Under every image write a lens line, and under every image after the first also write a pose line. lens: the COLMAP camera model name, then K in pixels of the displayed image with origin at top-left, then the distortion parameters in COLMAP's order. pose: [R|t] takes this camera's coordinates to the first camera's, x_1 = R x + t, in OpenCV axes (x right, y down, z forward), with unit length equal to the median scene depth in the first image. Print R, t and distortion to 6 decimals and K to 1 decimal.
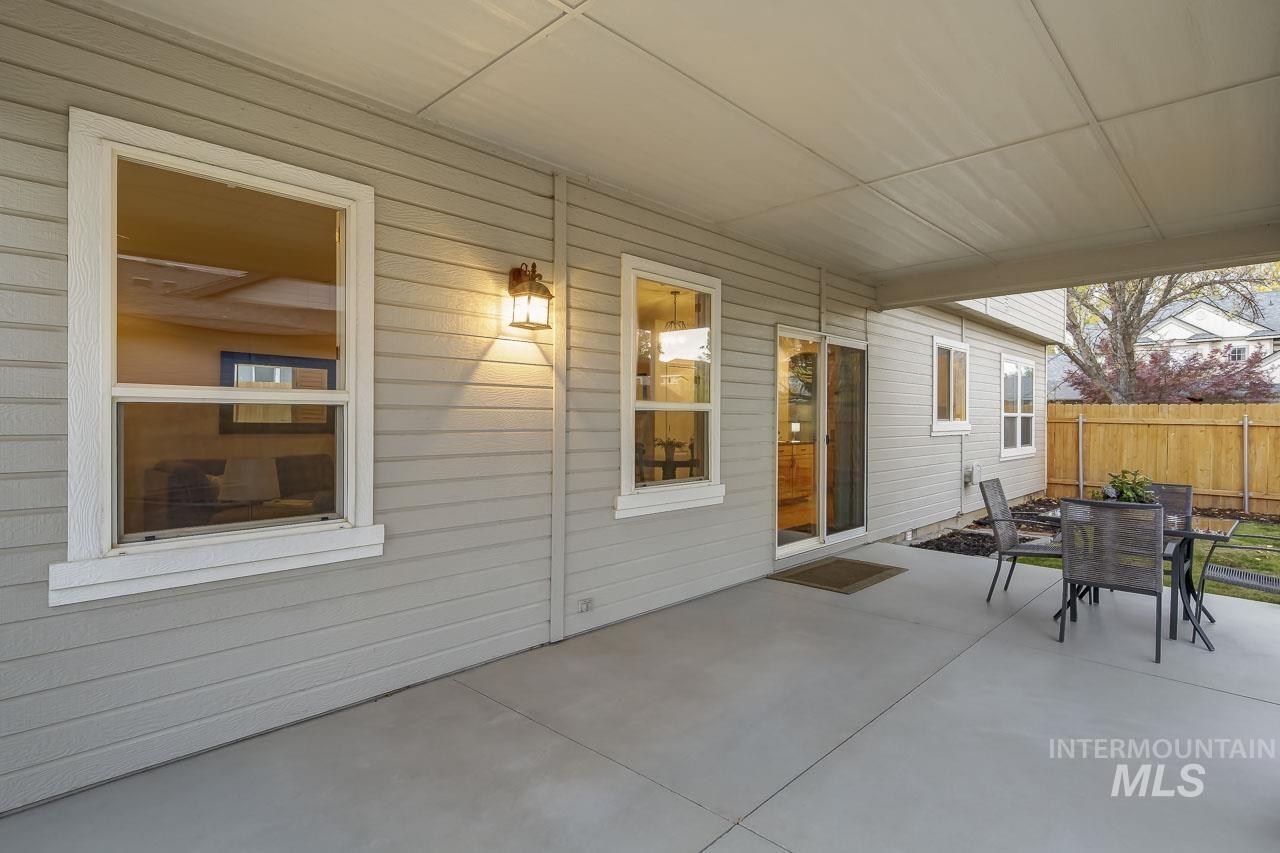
lens RADIAL K [[652.5, 0, 638.8], [0, 652.5, 422.6], [0, 0, 1]] dist [0.001498, 0.000160]
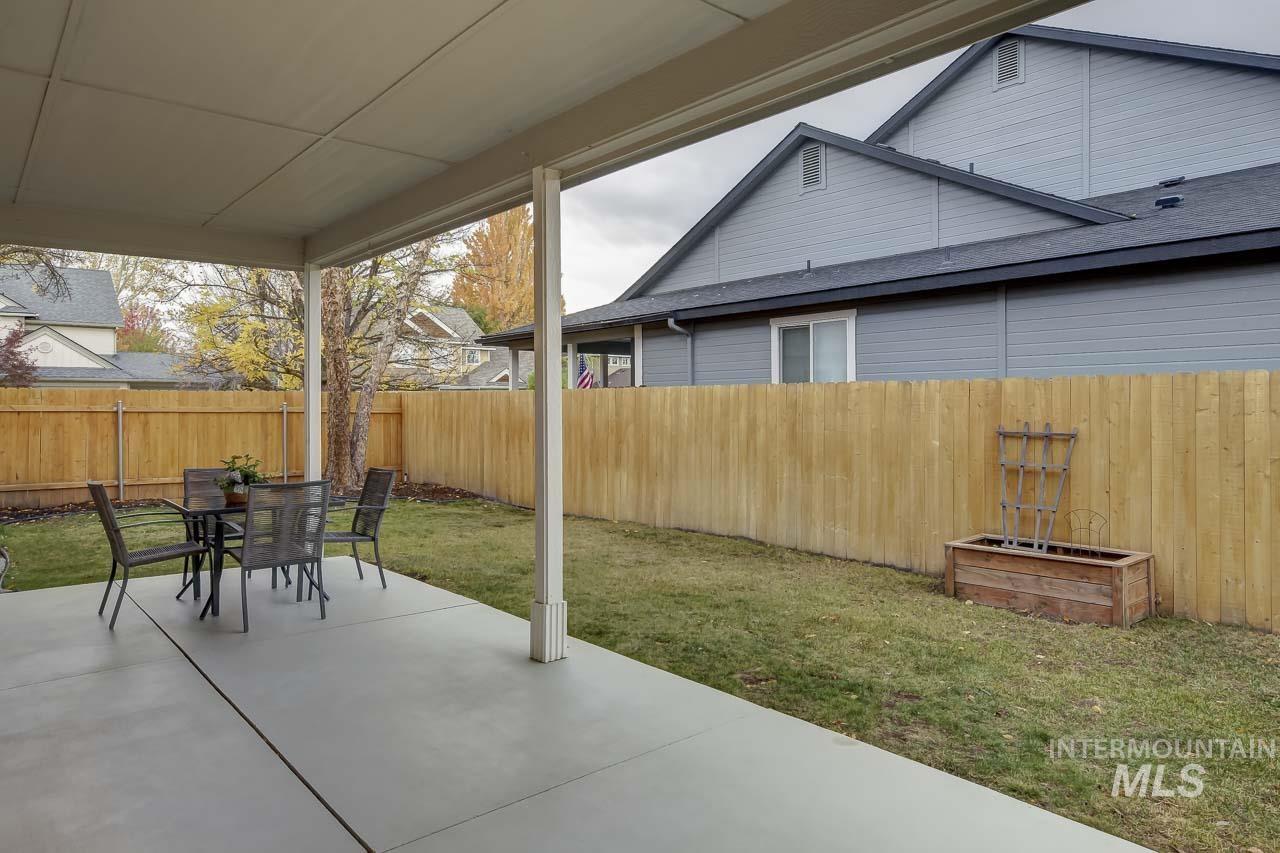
lens RADIAL K [[804.8, 0, 638.8], [0, 804.8, 417.9], [0, 0, 1]] dist [0.000383, 0.000065]
pose [[0.099288, -0.022814, 0.994797, -0.180138], [0.012686, 0.999685, 0.021660, -0.002326], [-0.994978, 0.010469, 0.099546, 0.108845]]
